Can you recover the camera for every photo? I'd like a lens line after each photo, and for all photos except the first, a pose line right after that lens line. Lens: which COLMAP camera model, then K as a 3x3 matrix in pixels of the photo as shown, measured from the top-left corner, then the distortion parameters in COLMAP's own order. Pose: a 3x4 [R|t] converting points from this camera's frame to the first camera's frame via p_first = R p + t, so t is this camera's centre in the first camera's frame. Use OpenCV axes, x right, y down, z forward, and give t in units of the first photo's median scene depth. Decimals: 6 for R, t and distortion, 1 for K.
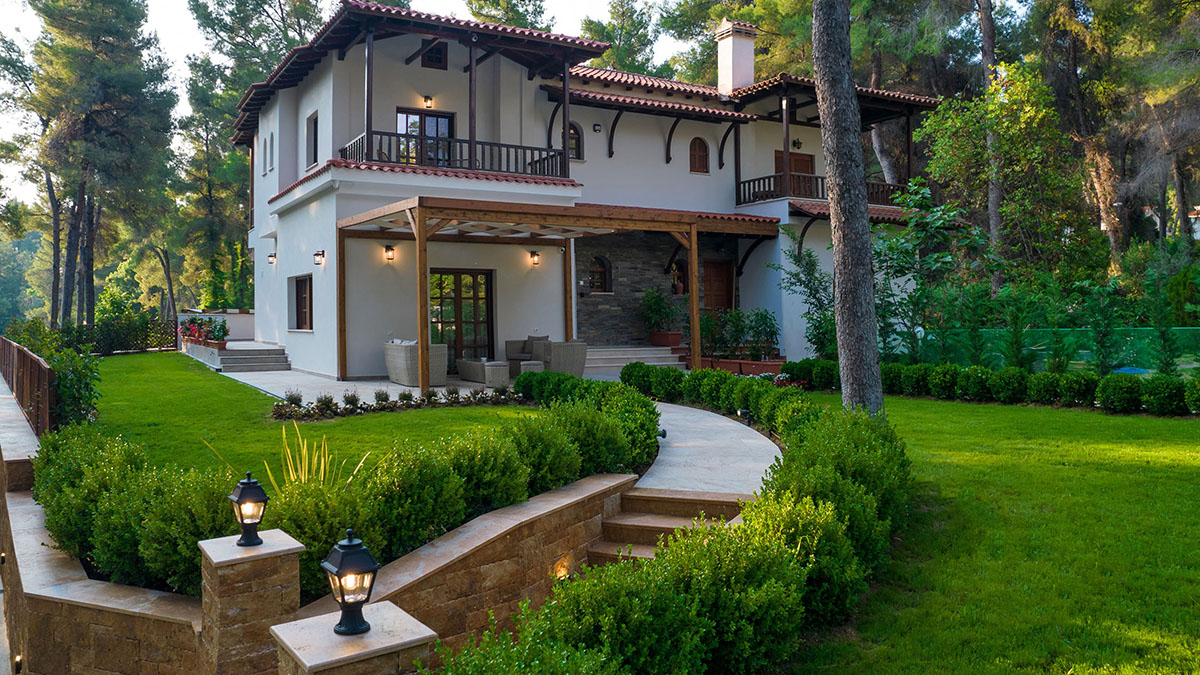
lens RADIAL K [[886.8, 0, 672.5], [0, 886.8, 291.4], [0, 0, 1]] dist [-0.002925, 0.001571]
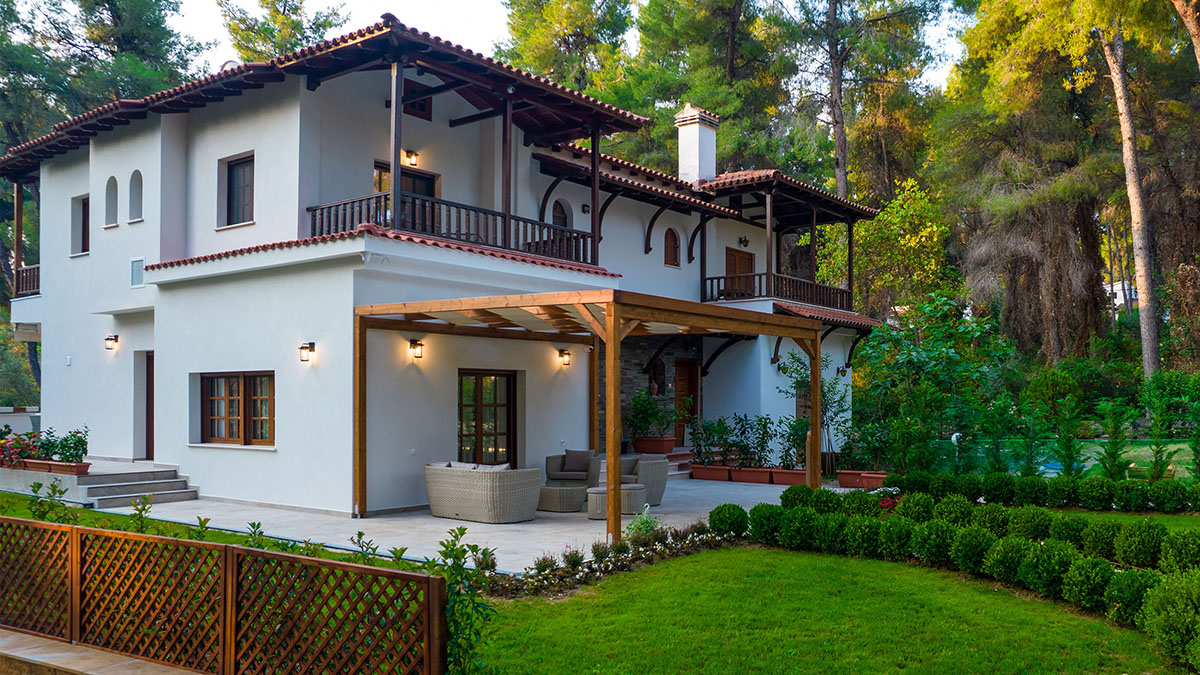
lens RADIAL K [[856.6, 0, 658.4], [0, 856.6, 364.4], [0, 0, 1]] dist [0.004663, 0.005351]
pose [[0.908367, 0.017475, 0.417809, -0.387294], [-0.015546, 0.999847, -0.008019, -0.024081], [-0.417885, 0.000789, 0.908499, 0.200692]]
